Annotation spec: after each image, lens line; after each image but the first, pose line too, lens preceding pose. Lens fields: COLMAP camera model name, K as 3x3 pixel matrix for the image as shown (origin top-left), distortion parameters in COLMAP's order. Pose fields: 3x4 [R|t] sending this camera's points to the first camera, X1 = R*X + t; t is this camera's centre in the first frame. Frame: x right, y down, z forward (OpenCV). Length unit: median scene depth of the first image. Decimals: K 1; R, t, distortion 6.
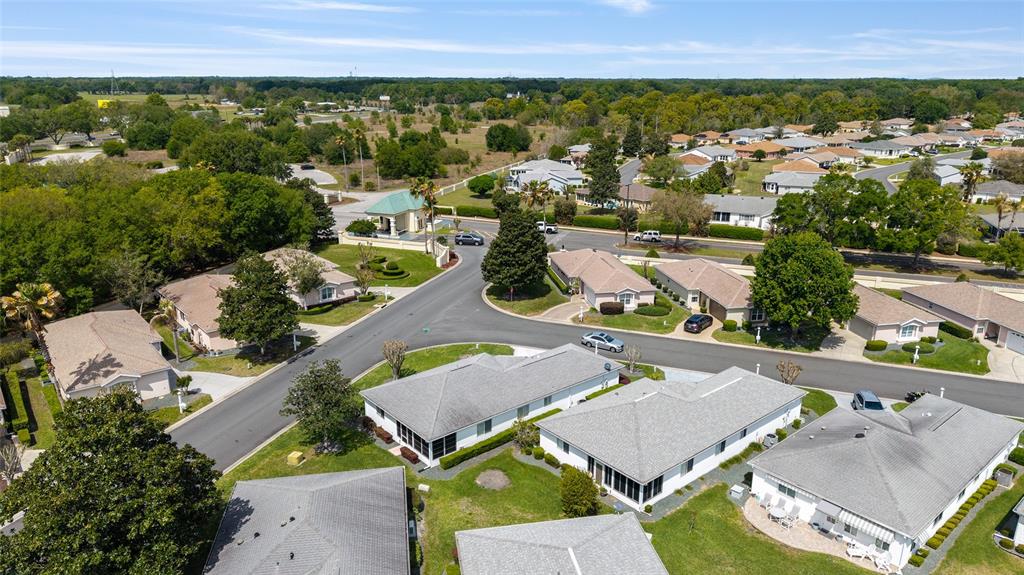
lens RADIAL K [[678.7, 0, 512.0], [0, 678.7, 287.5], [0, 0, 1]] dist [-0.000554, 0.000054]
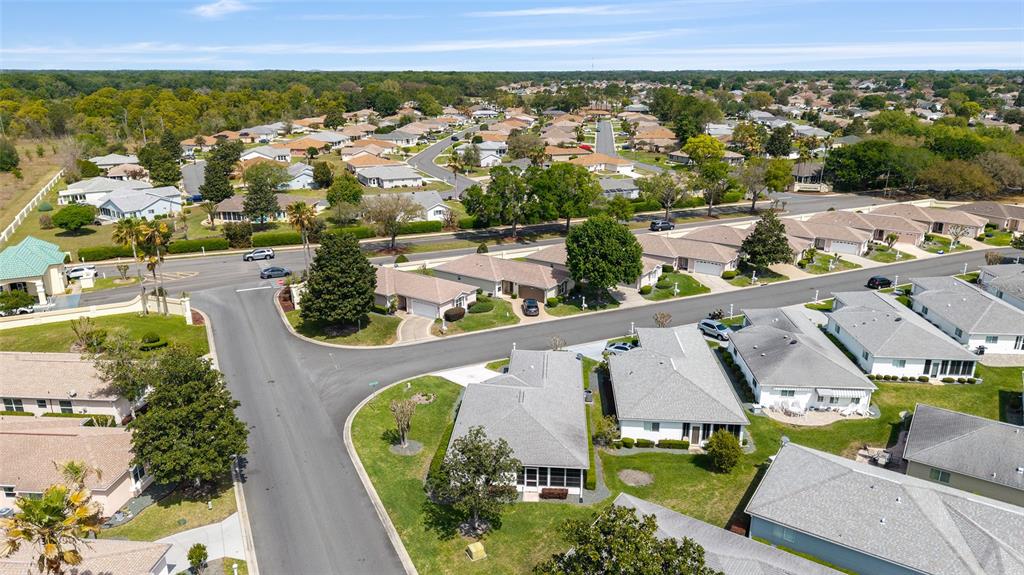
lens RADIAL K [[692.0, 0, 512.0], [0, 692.0, 287.5], [0, 0, 1]] dist [0.004871, 0.000886]
pose [[0.681825, -0.210534, 0.700565, -0.557793], [0.206344, 0.974152, 0.091928, -0.093646], [-0.701810, 0.081878, 0.707643, 0.230719]]
